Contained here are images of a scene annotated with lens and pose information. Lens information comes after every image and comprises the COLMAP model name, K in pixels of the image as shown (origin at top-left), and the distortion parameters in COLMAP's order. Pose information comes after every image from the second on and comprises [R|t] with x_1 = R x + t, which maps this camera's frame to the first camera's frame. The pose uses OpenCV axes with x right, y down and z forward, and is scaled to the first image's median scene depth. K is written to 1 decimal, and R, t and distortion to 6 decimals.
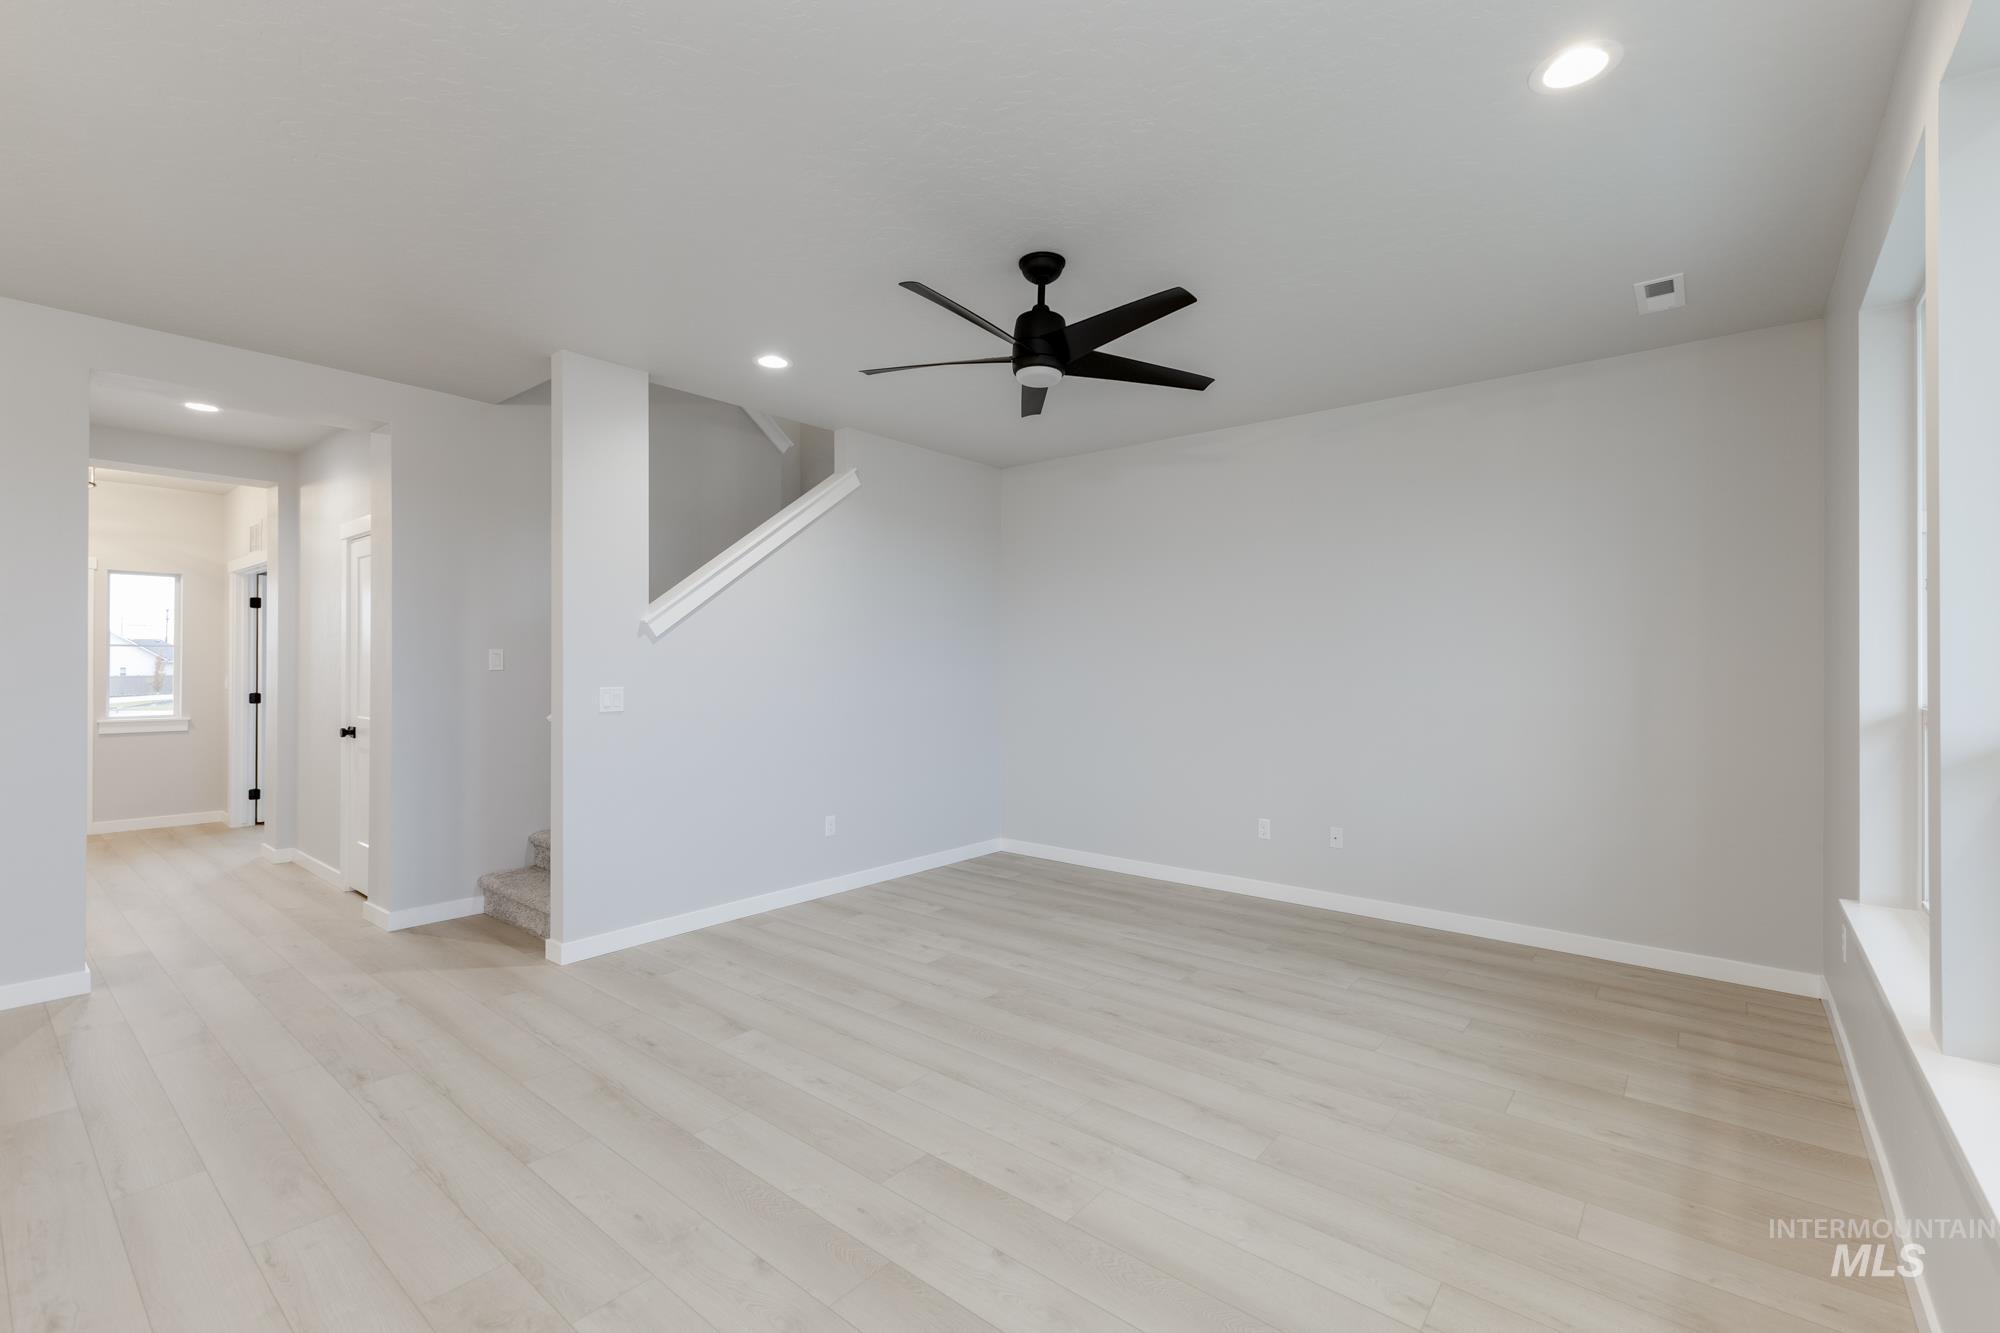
lens RADIAL K [[863.7, 0, 999.7], [0, 863.7, 660.4], [0, 0, 1]] dist [0.017435, -0.006469]
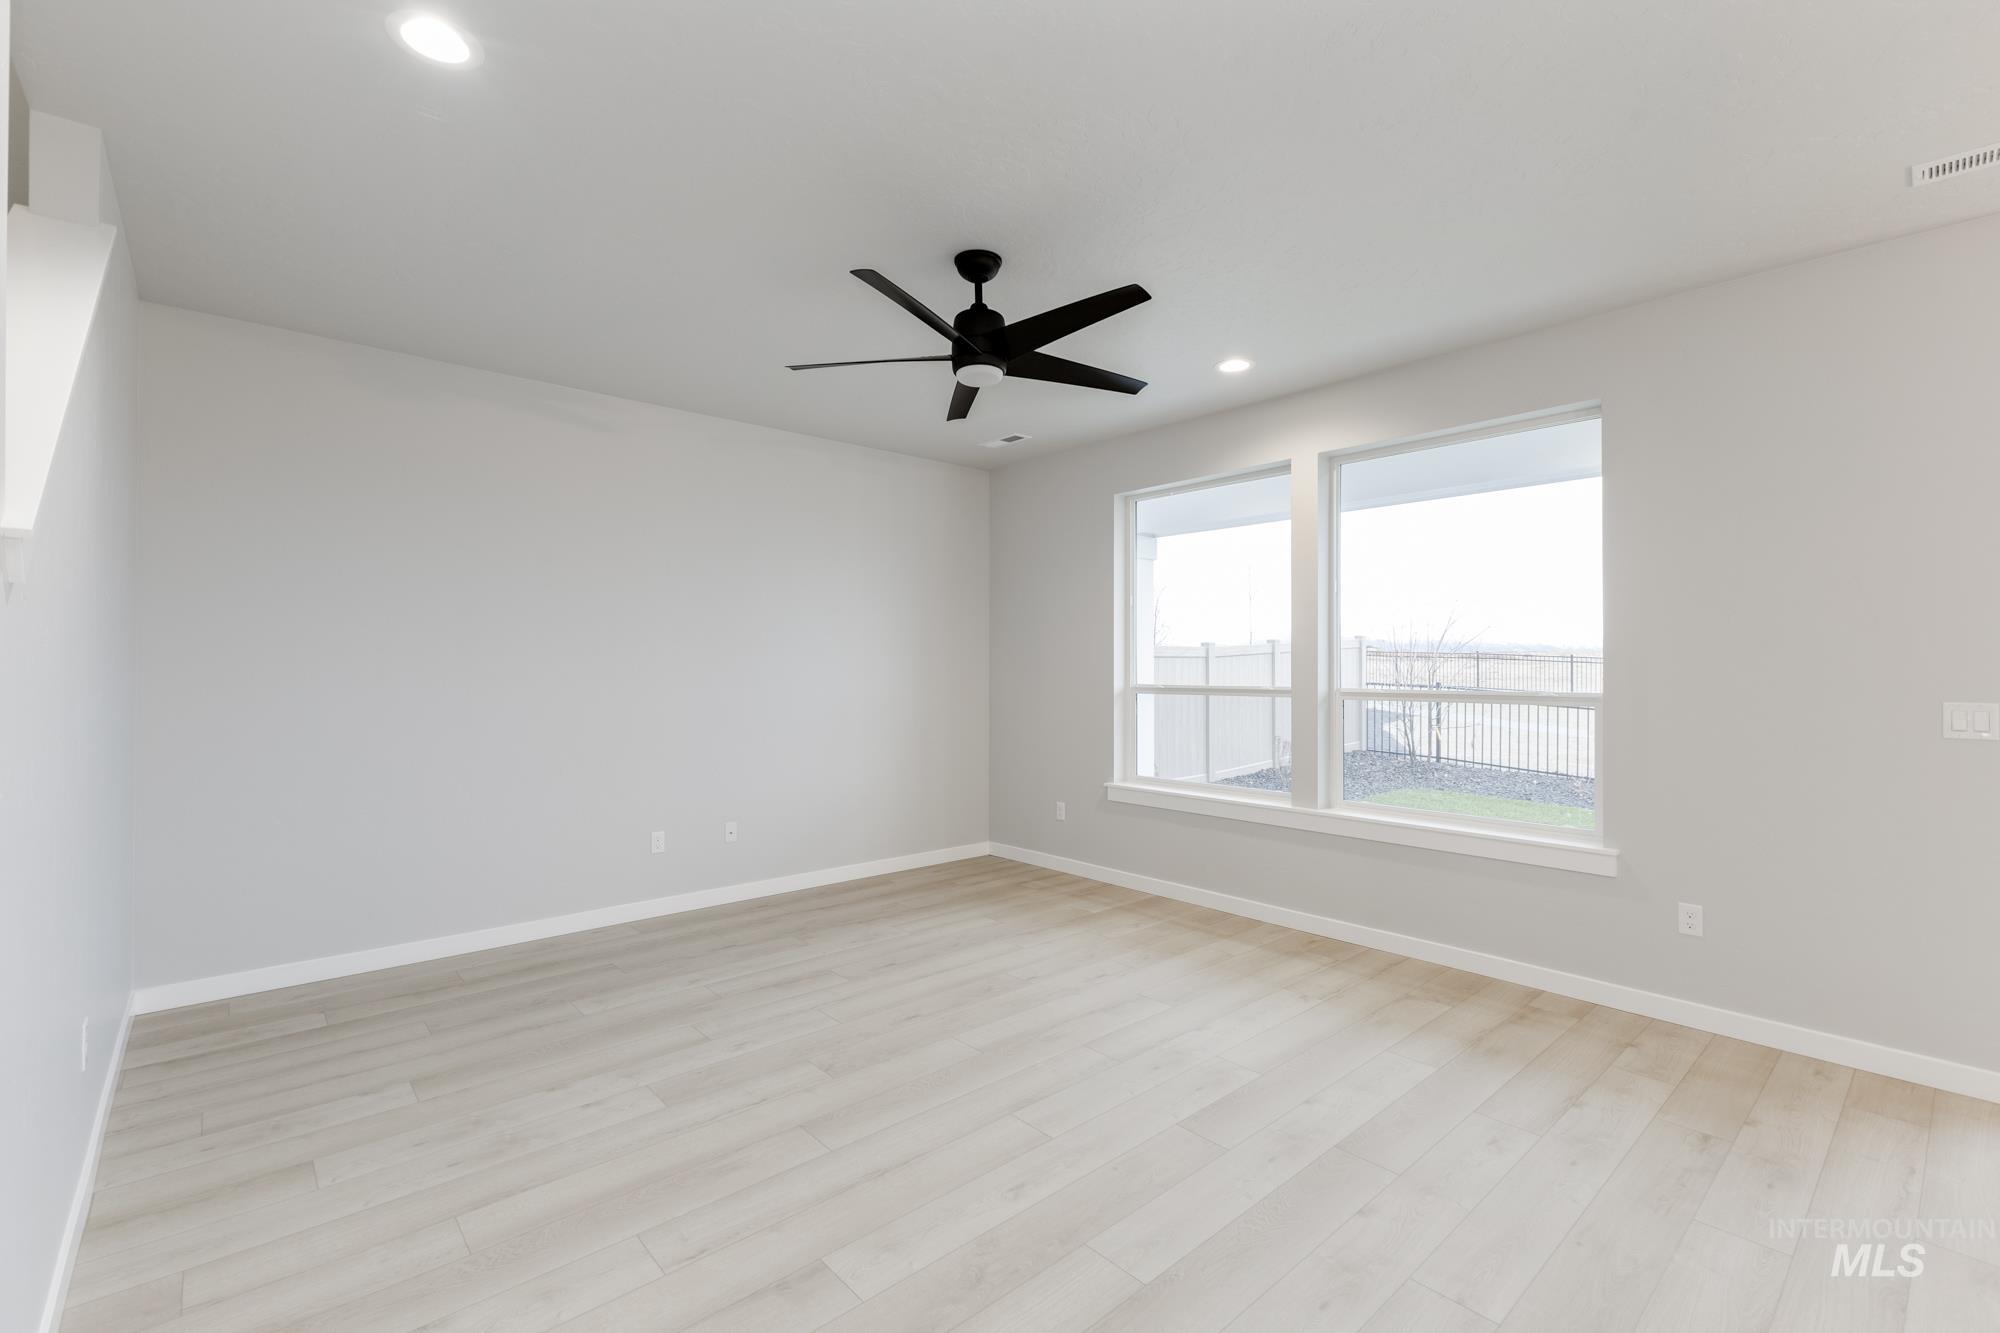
lens RADIAL K [[873.3, 0, 969.6], [0, 873.3, 668.1], [0, 0, 1]] dist [0.009466, -0.000154]
pose [[0.164913, -0.000199, 0.986308, -0.741732], [-0.007375, 0.999972, 0.001435, 0.003942], [-0.986281, -0.007511, 0.164907, 0.671839]]
